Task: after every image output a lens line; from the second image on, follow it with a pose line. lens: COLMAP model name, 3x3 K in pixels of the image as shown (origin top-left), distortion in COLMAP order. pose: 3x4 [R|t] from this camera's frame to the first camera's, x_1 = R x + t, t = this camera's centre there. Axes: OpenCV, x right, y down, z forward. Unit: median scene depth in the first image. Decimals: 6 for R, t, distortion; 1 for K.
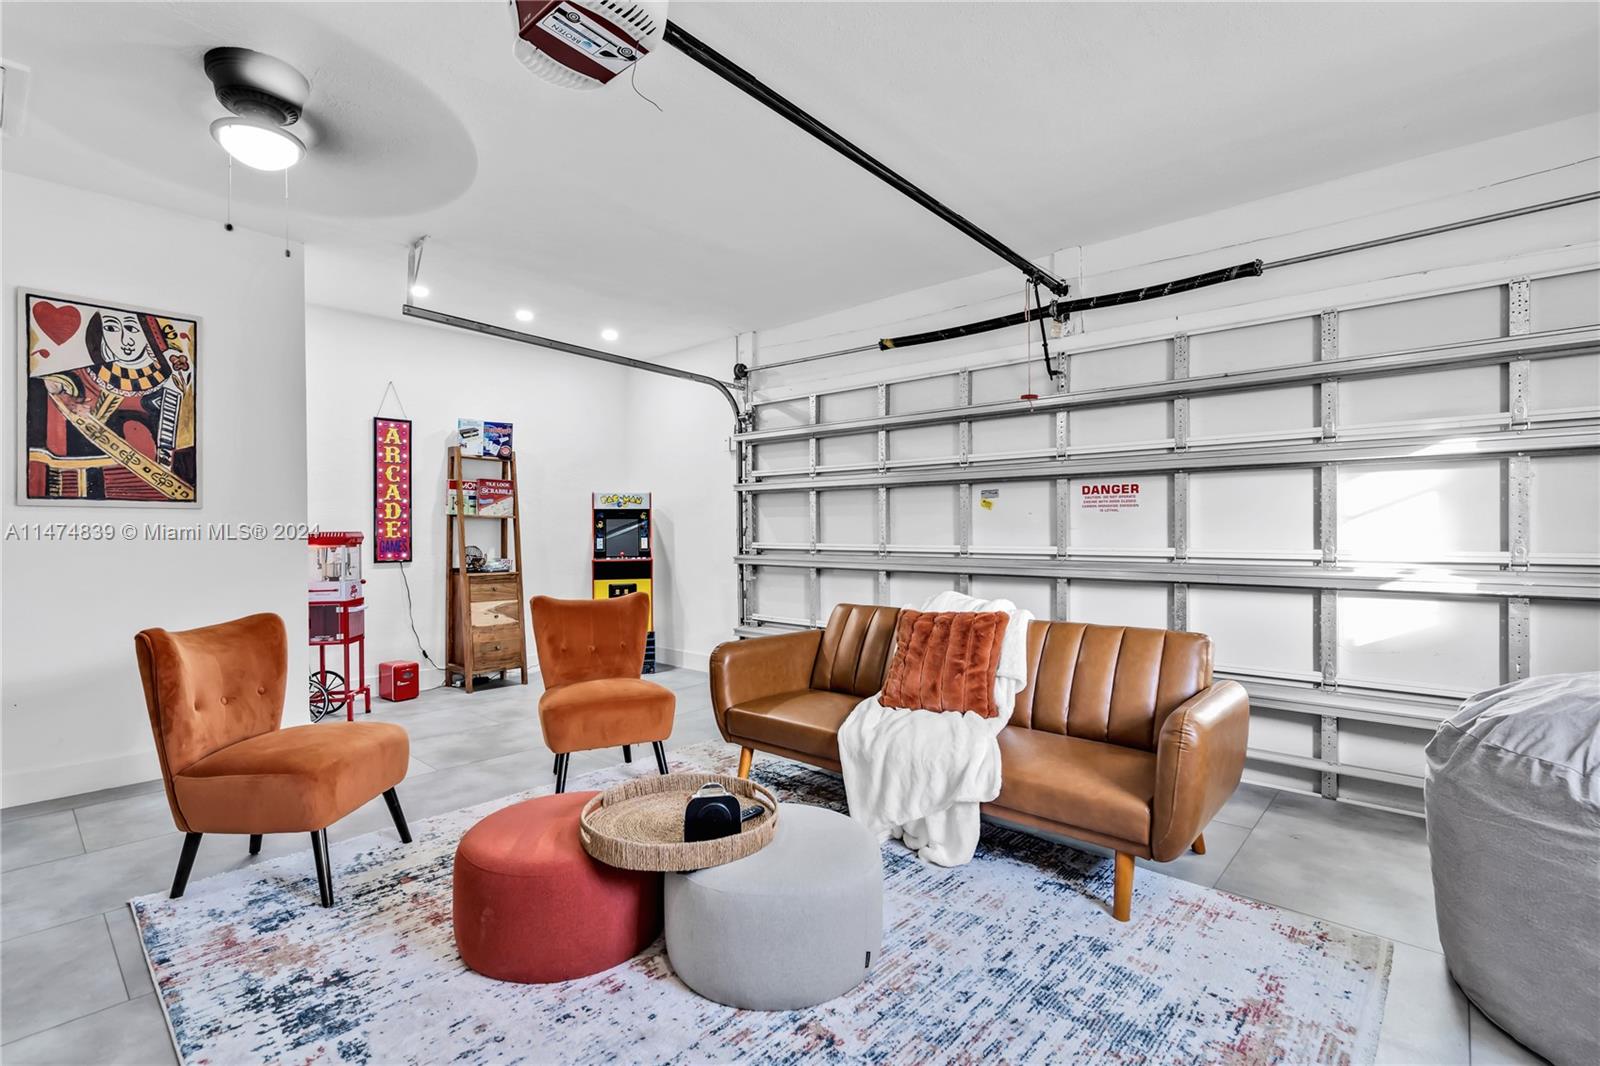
lens RADIAL K [[740.3, 0, 800.0], [0, 740.3, 533.0], [0, 0, 1]] dist [-0.001760, -0.000586]
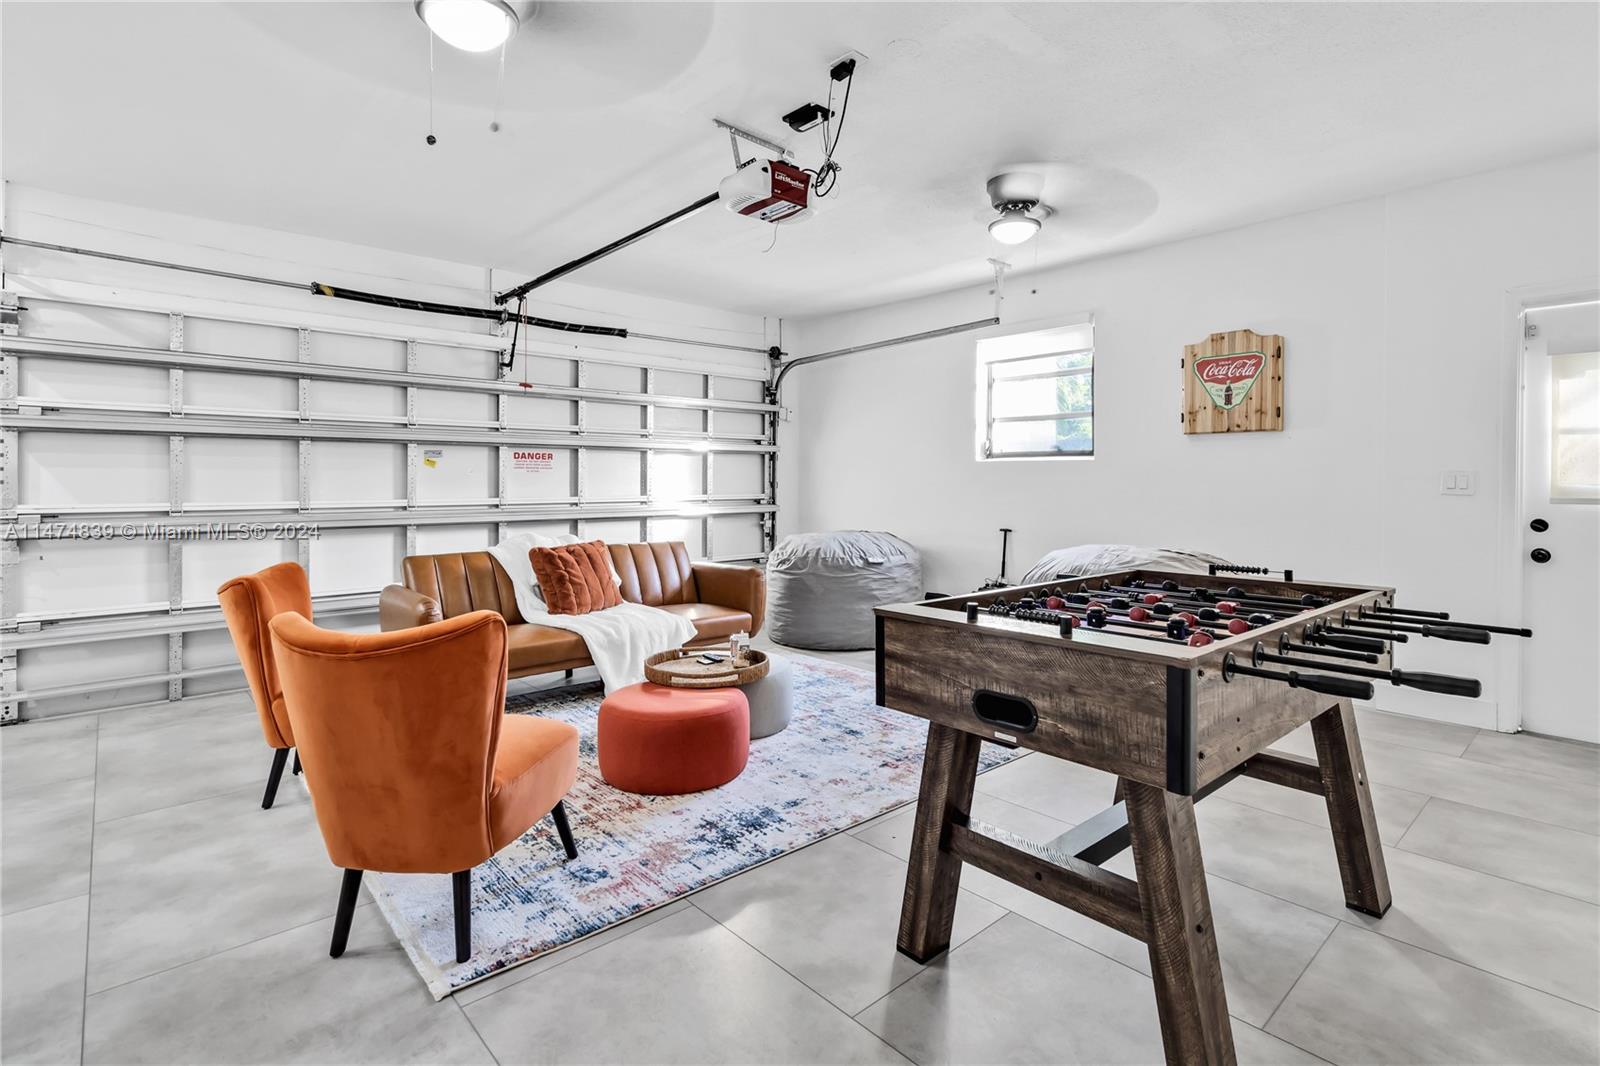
lens RADIAL K [[761.9, 0, 807.0], [0, 761.9, 518.9], [0, 0, 1]] dist [-0.000990, 0.000123]
pose [[0.107907, -0.050464, 0.992879, -1.275312], [-0.003135, 0.998689, 0.051100, -0.020765], [-0.994156, -0.008626, 0.107607, 0.436051]]
